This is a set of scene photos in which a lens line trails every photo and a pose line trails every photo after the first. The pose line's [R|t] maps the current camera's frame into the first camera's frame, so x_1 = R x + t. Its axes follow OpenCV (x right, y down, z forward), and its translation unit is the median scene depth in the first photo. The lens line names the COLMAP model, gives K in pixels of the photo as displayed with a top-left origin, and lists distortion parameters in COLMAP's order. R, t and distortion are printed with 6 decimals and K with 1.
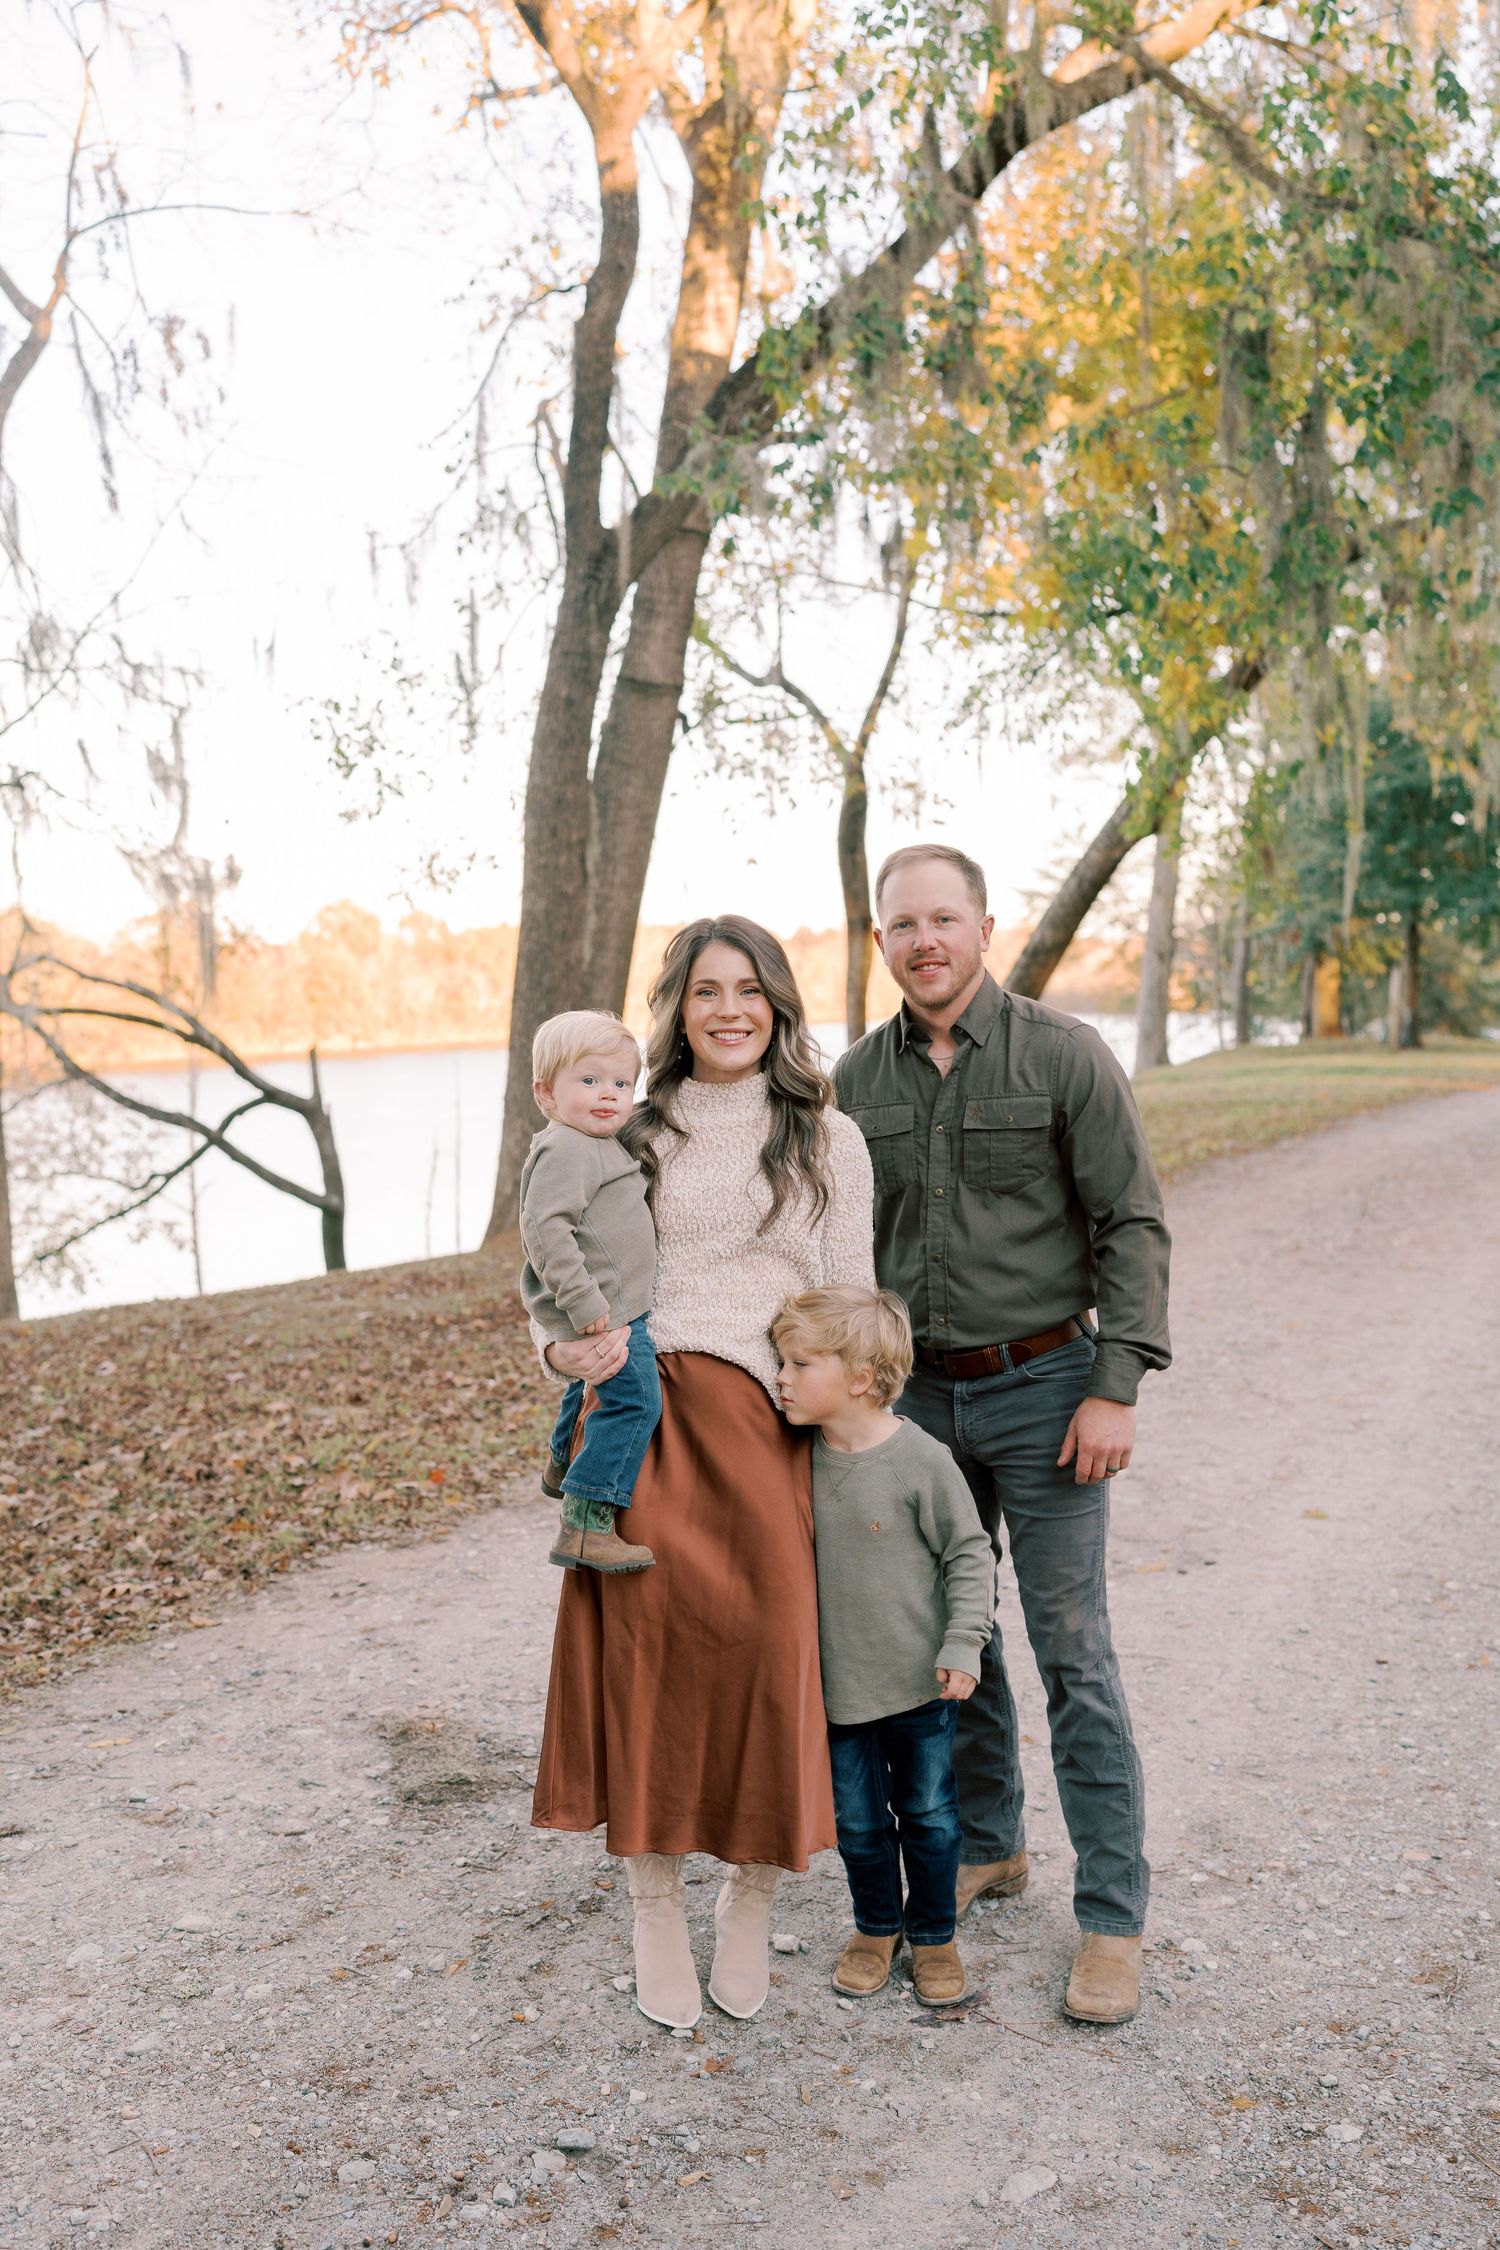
lens RADIAL K [[2324.5, 0, 749.1], [0, 2324.5, 1121.1], [0, 0, 1]] dist [-0.010194, 0.000955]
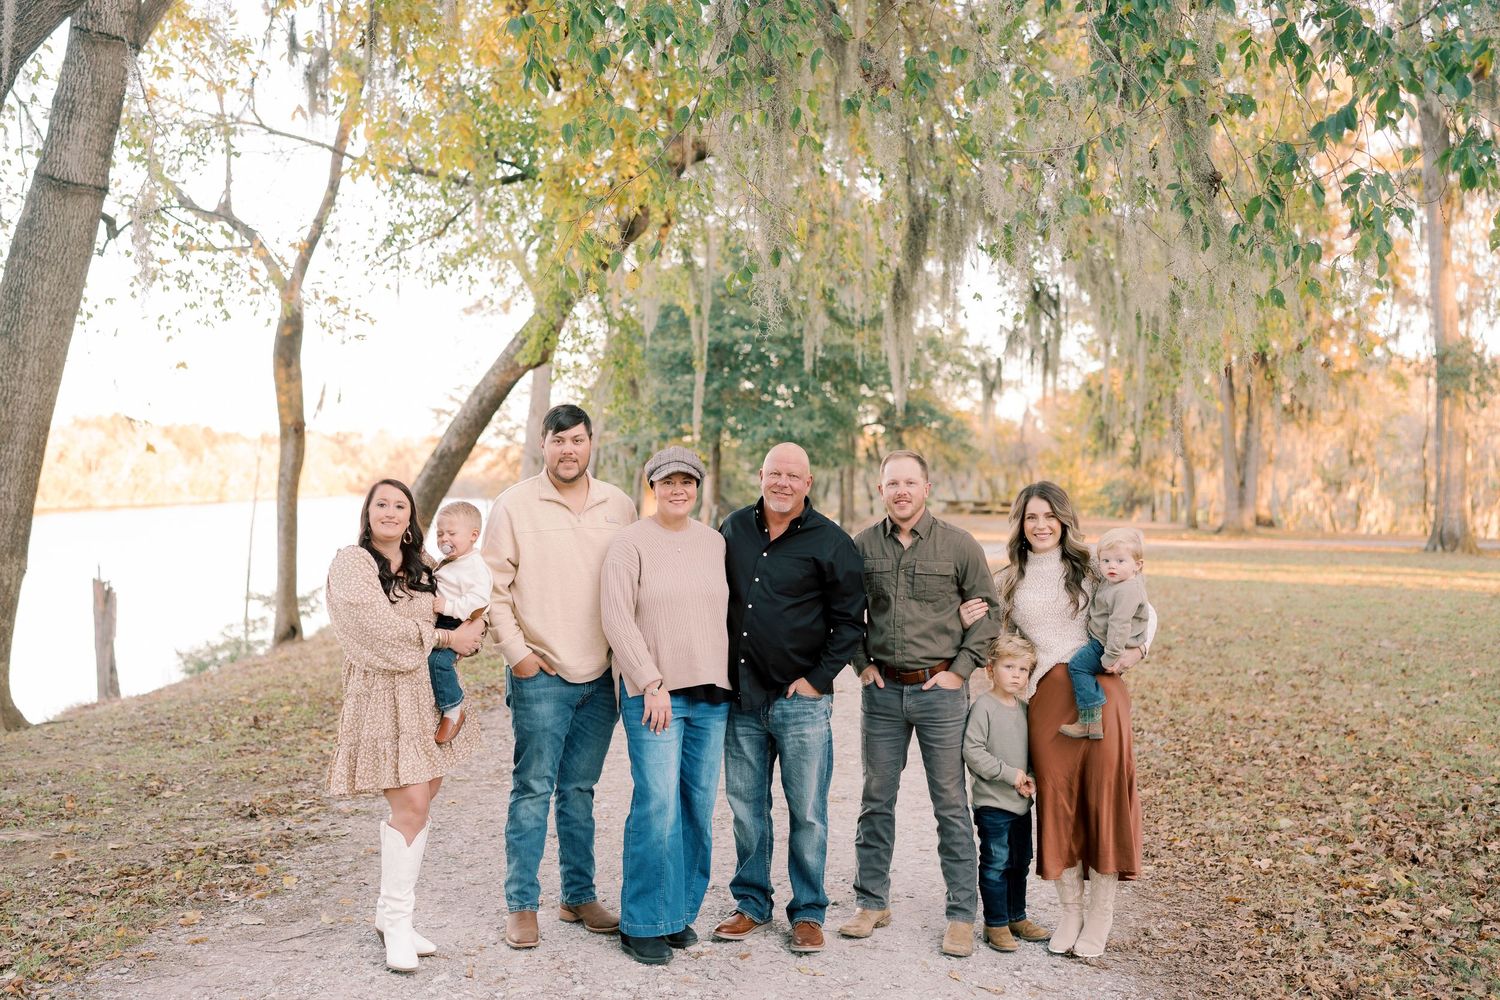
lens RADIAL K [[1549.6, 0, 748.4], [0, 1549.6, 486.2], [0, 0, 1]] dist [-0.010194, 0.000955]
pose [[0.948541, 0.026731, 0.315523, 0.026591], [-0.010222, 0.998496, -0.053864, -0.019954], [-0.316488, 0.047867, 0.947388, 0.247320]]
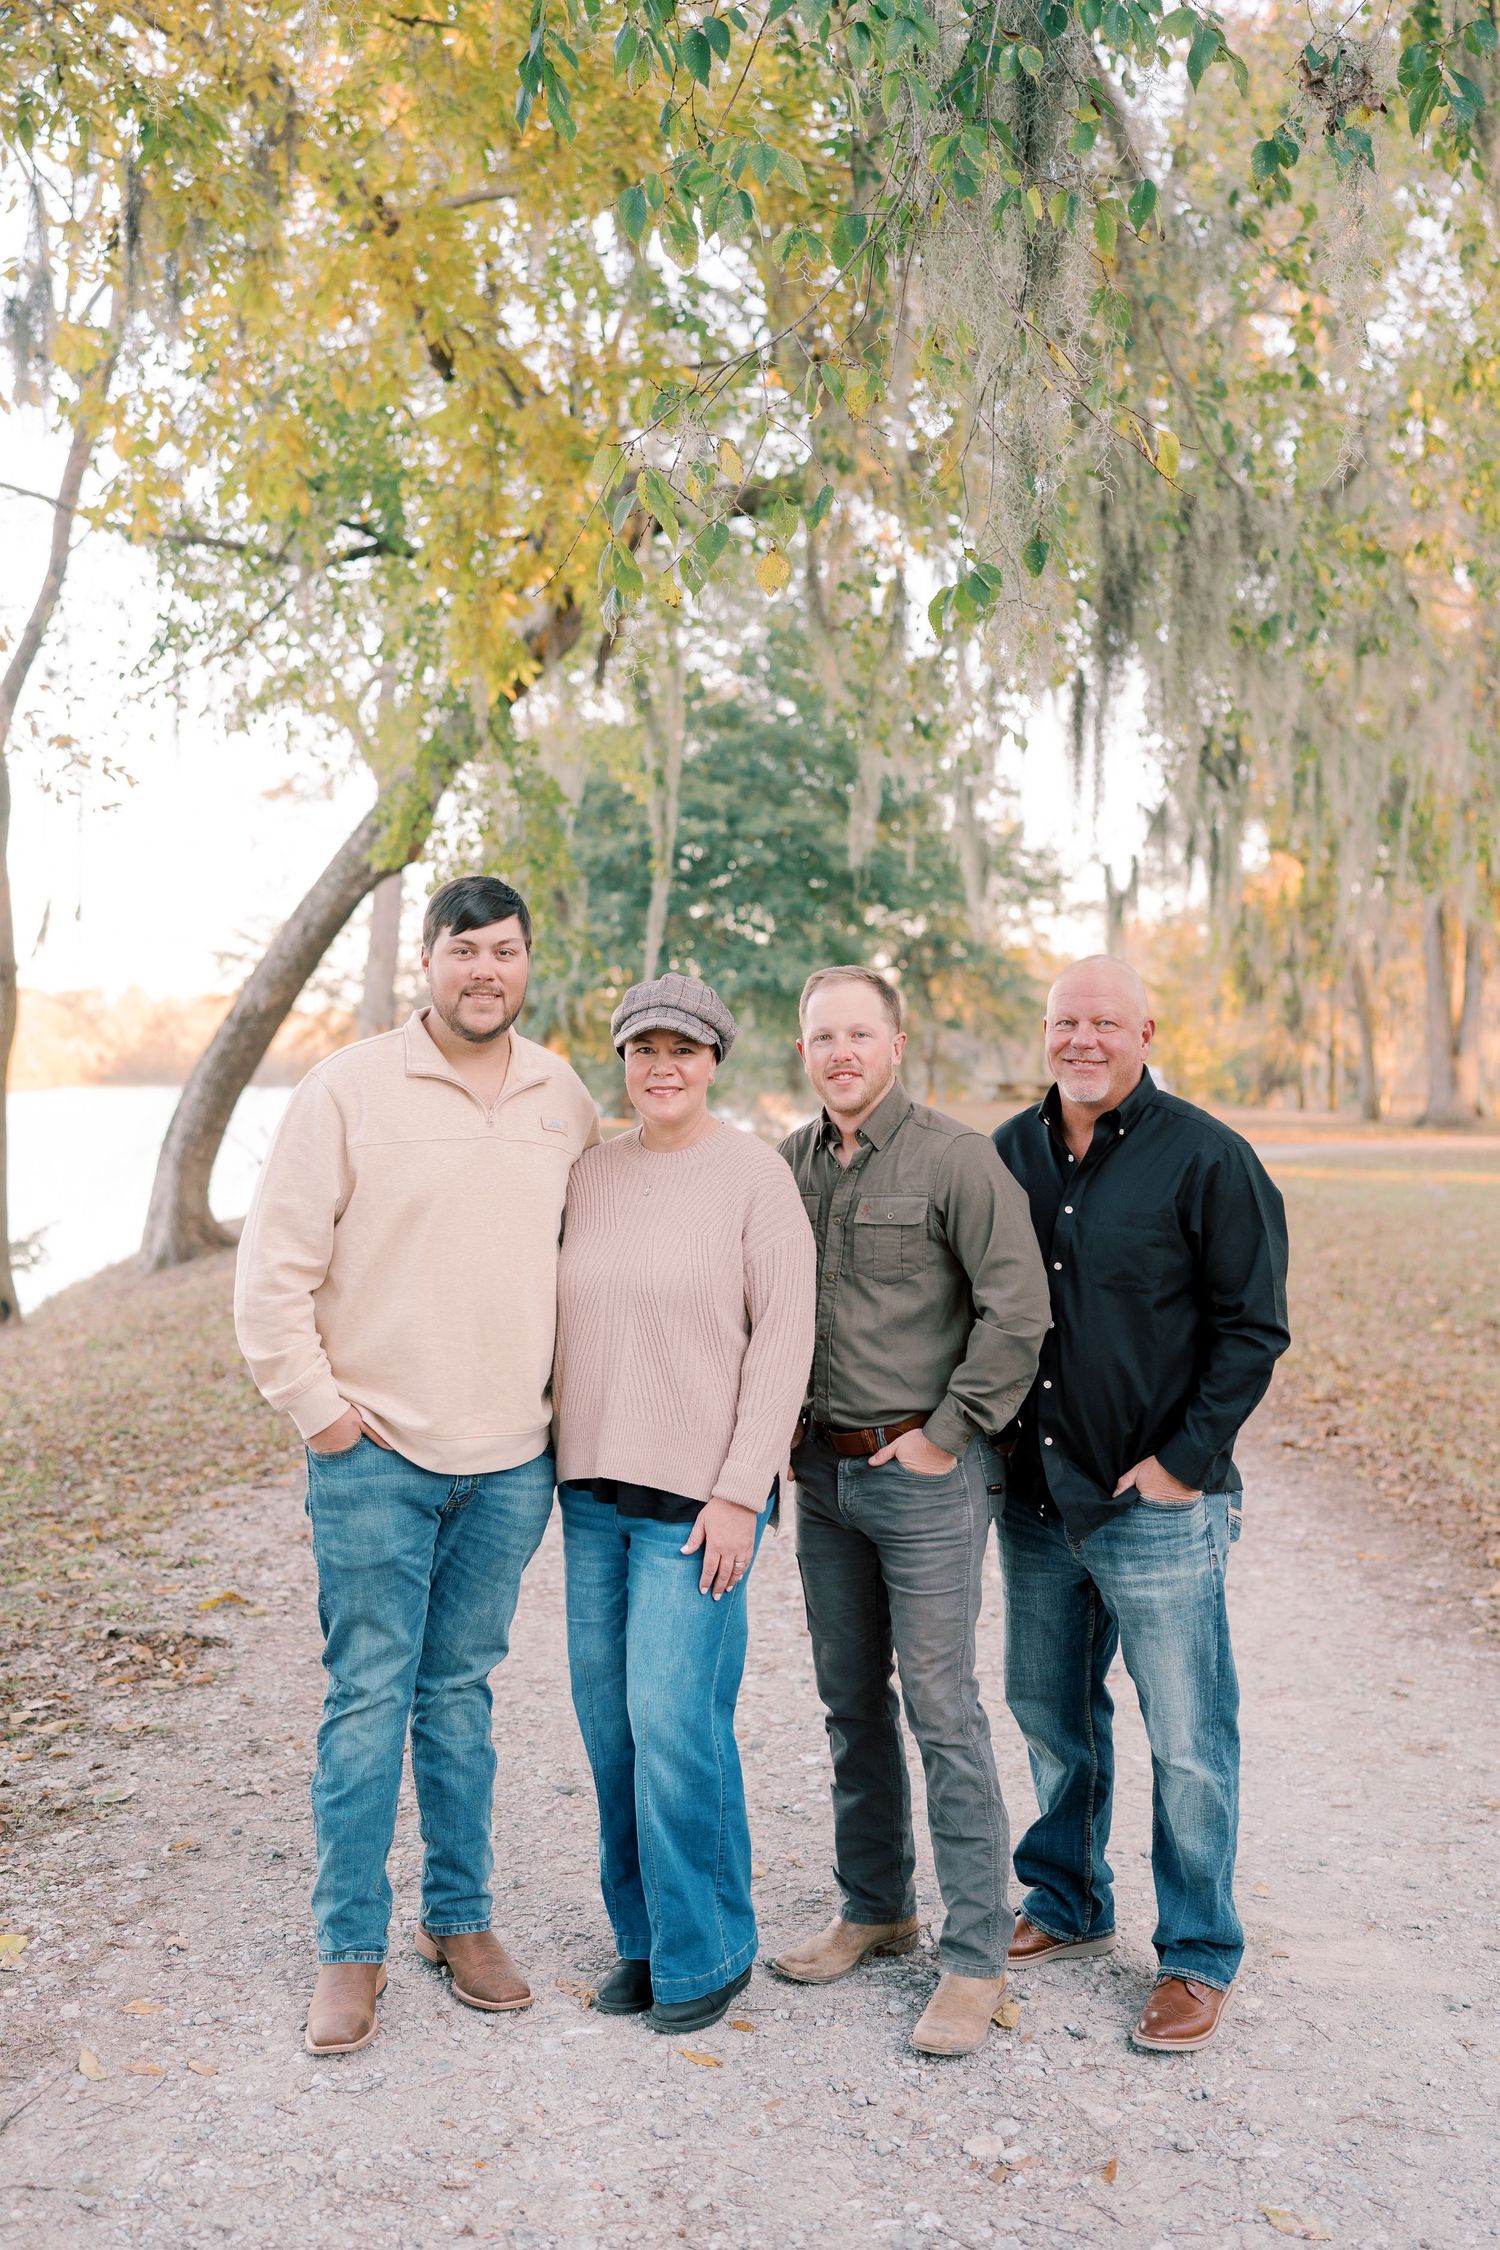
lens RADIAL K [[2235.8, 0, 804.4], [0, 2235.8, 1127.8], [0, 0, 1]] dist [-0.023995, 0.000833]
pose [[0.928067, 0.005385, 0.372374, 0.031274], [0.004585, 0.999654, -0.025884, -0.024526], [-0.372385, 0.025729, 0.927722, 0.369442]]
